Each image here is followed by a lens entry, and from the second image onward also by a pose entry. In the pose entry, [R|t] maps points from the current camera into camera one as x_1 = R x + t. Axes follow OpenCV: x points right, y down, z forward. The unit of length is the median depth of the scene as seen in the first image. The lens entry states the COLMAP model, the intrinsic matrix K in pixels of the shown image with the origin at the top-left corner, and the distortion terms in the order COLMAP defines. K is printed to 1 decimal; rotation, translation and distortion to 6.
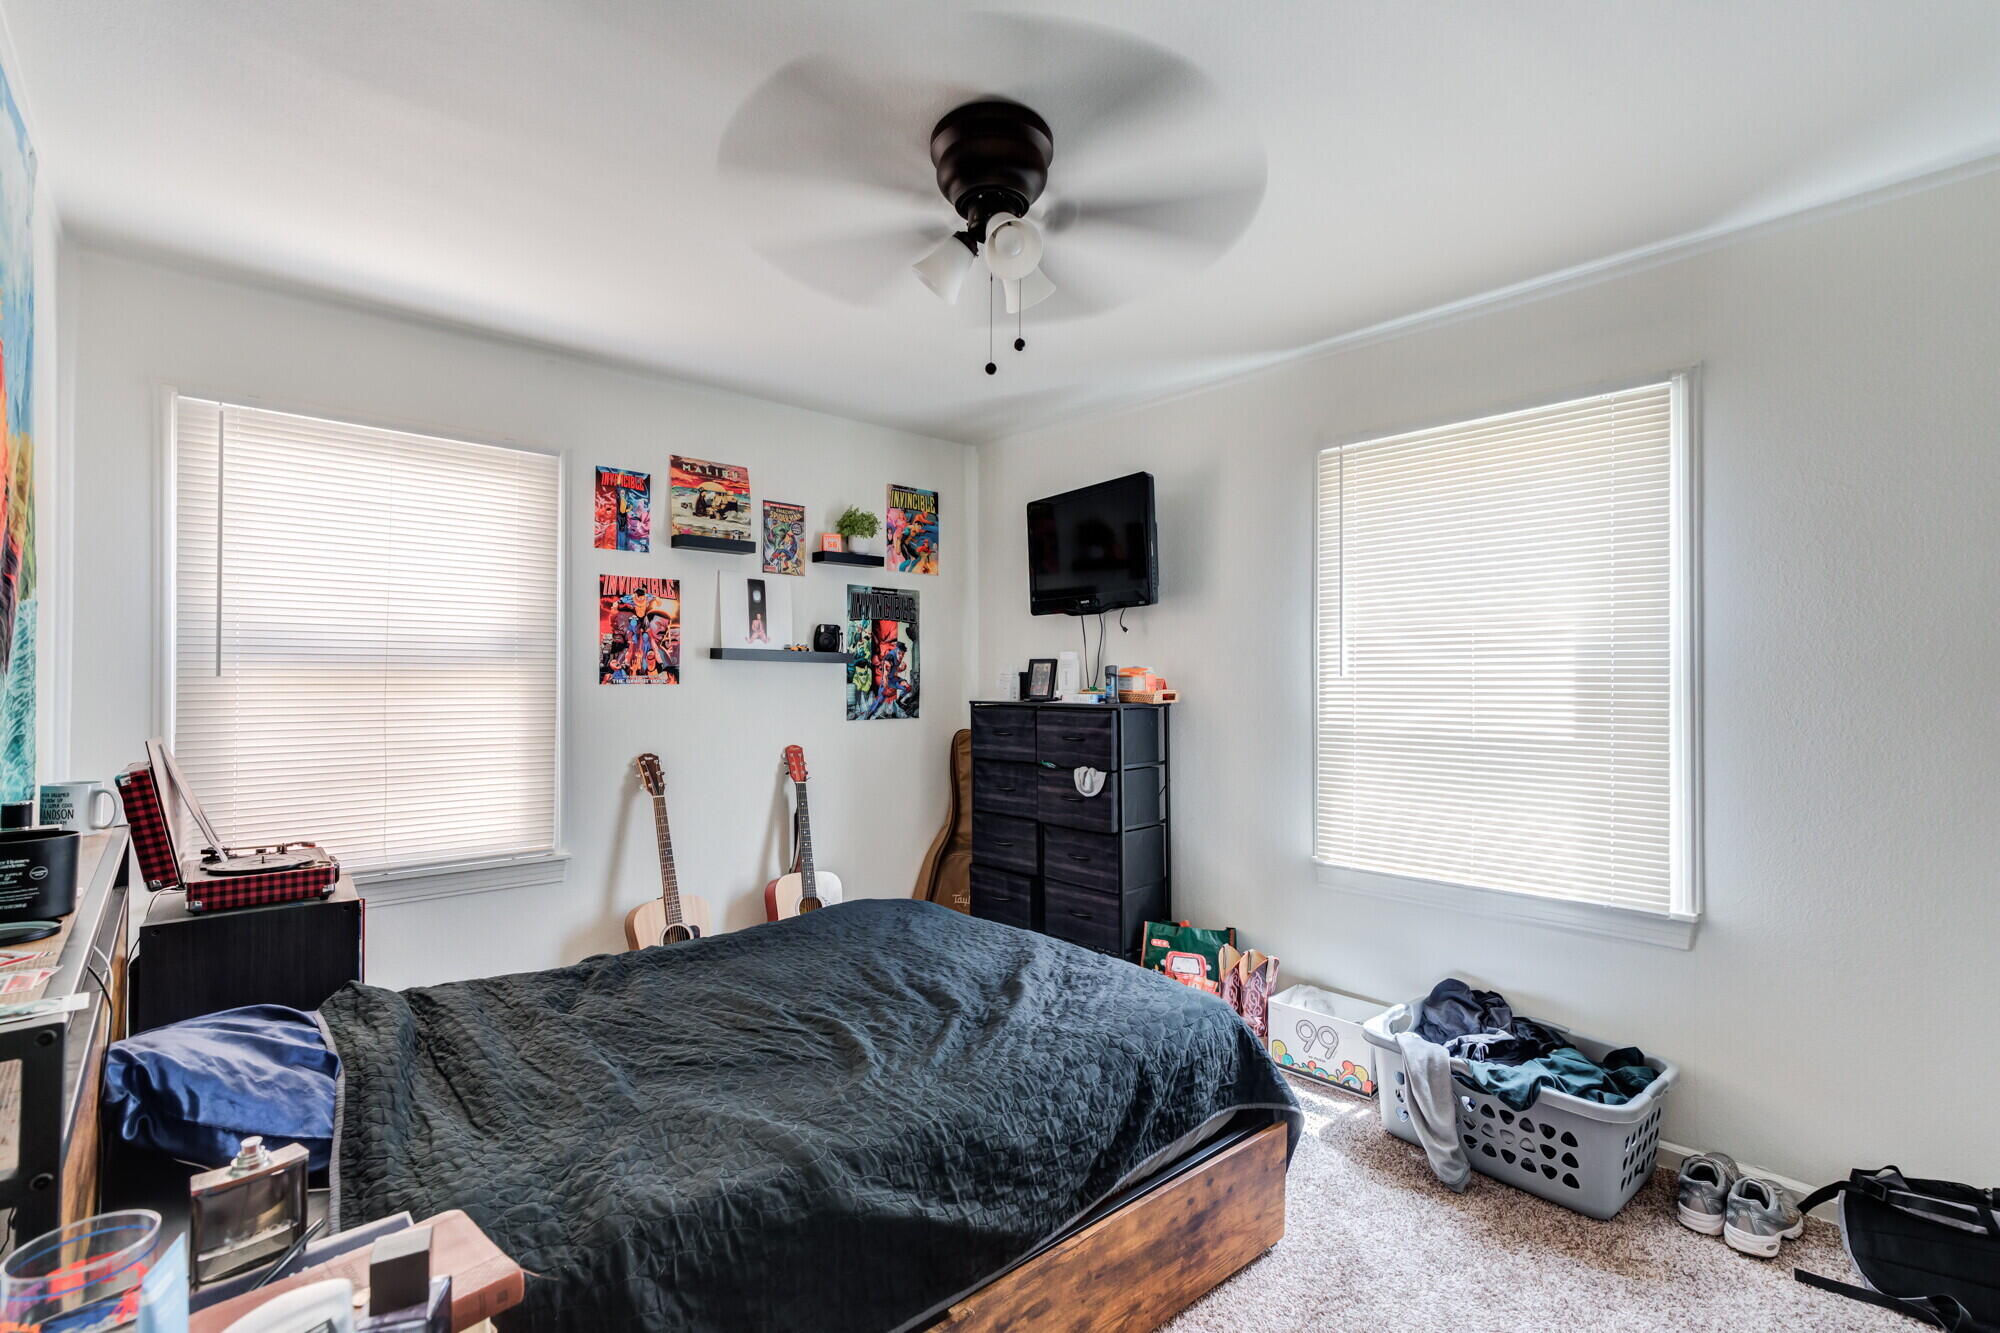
lens RADIAL K [[913.5, 0, 988.1], [0, 913.5, 667.7], [0, 0, 1]] dist [-0.011759, 0.014629]
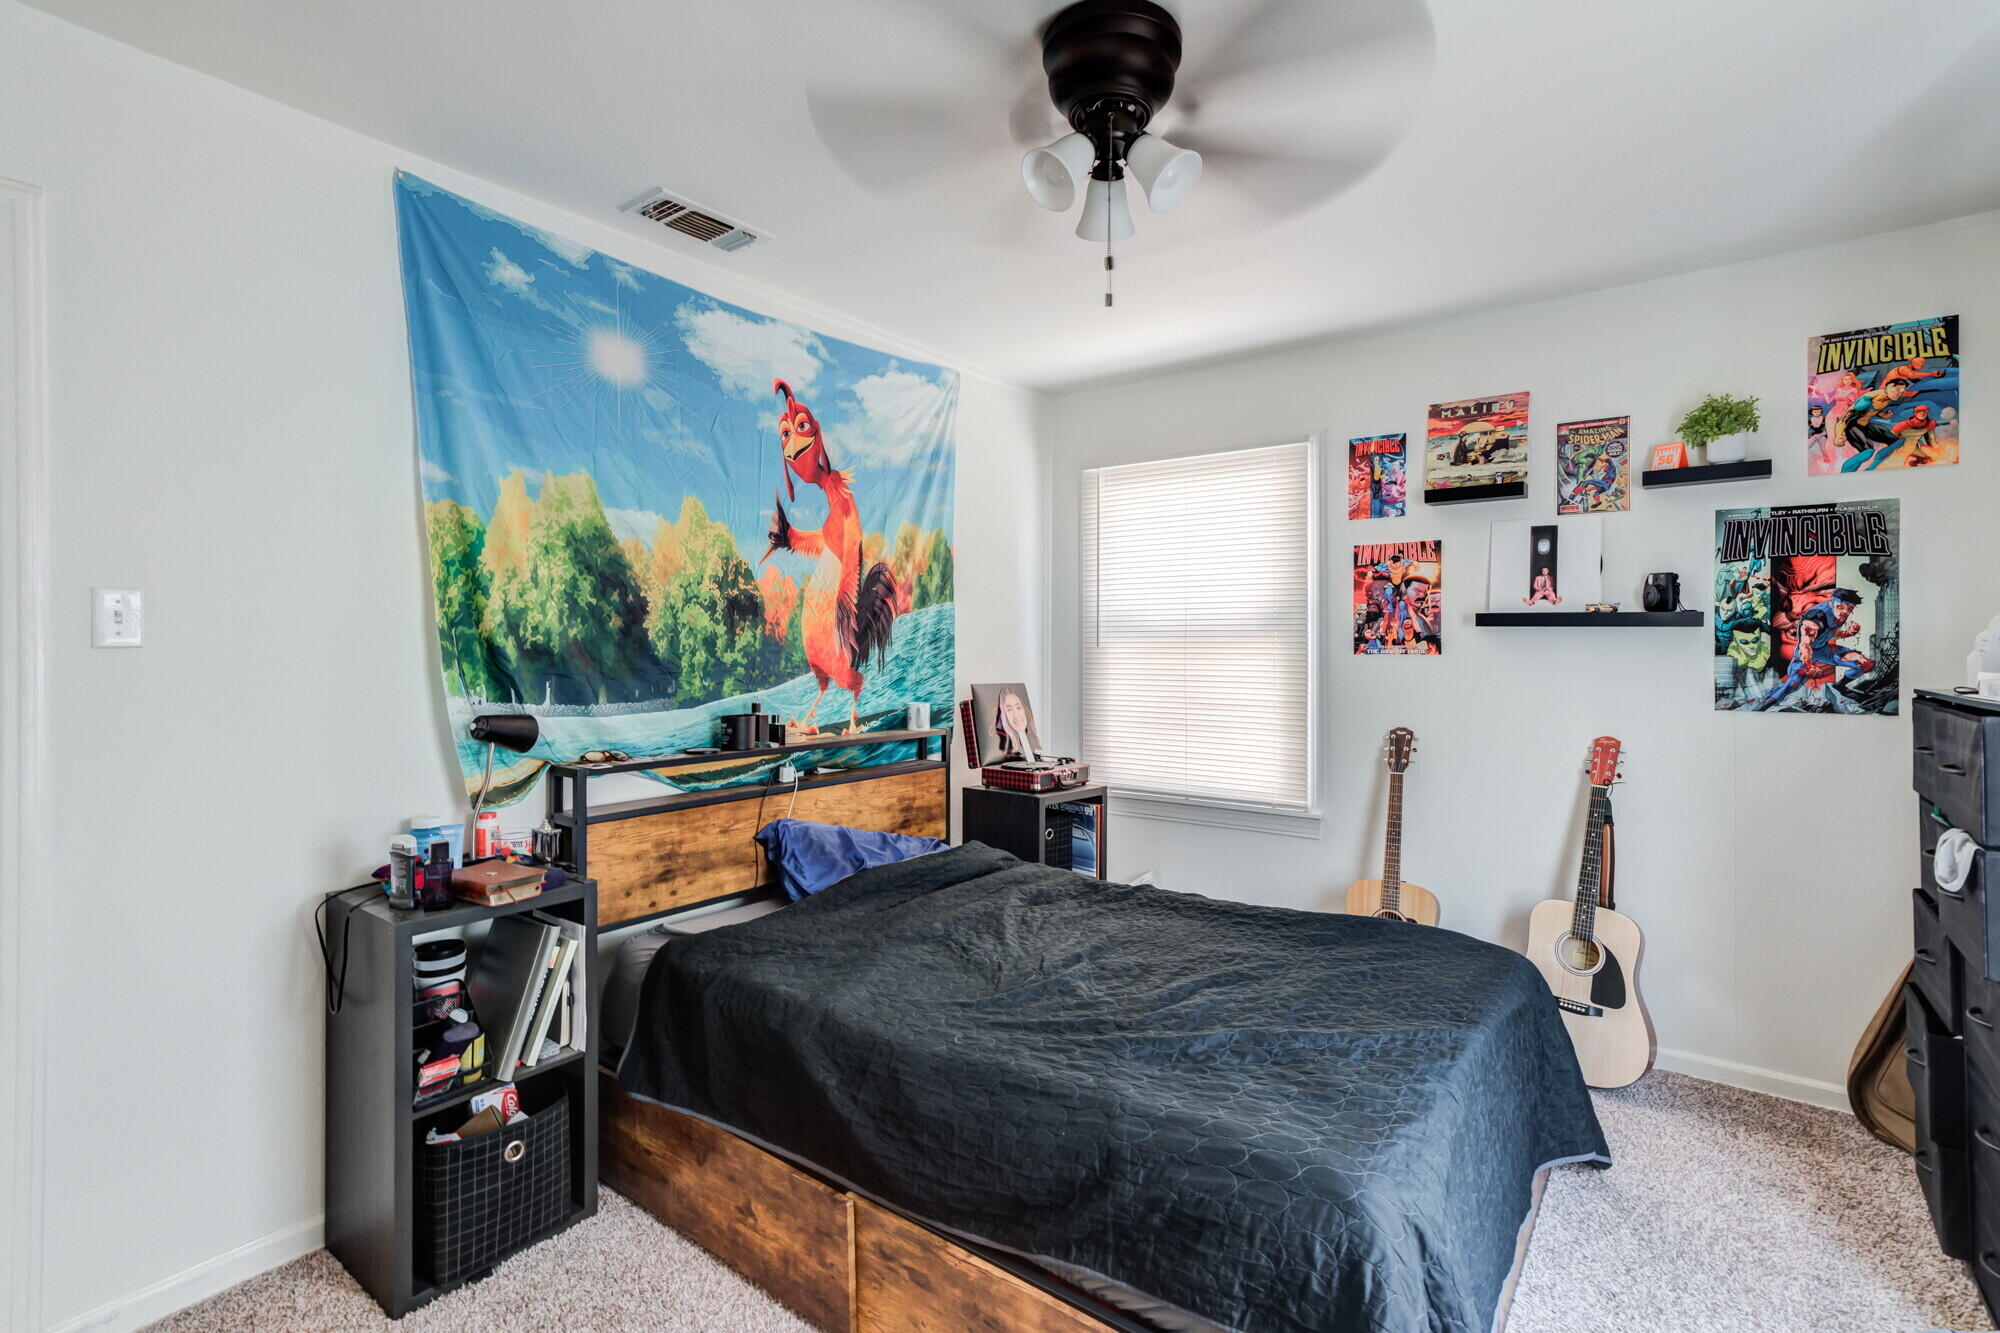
lens RADIAL K [[917.6, 0, 990.8], [0, 917.6, 628.7], [0, 0, 1]] dist [-0.018172, 0.013132]
pose [[0.194526, -0.019609, -0.980701, 0.435500], [0.012661, 0.999767, -0.017479, 0.002114], [0.980816, -0.009017, 0.194729, 0.360419]]
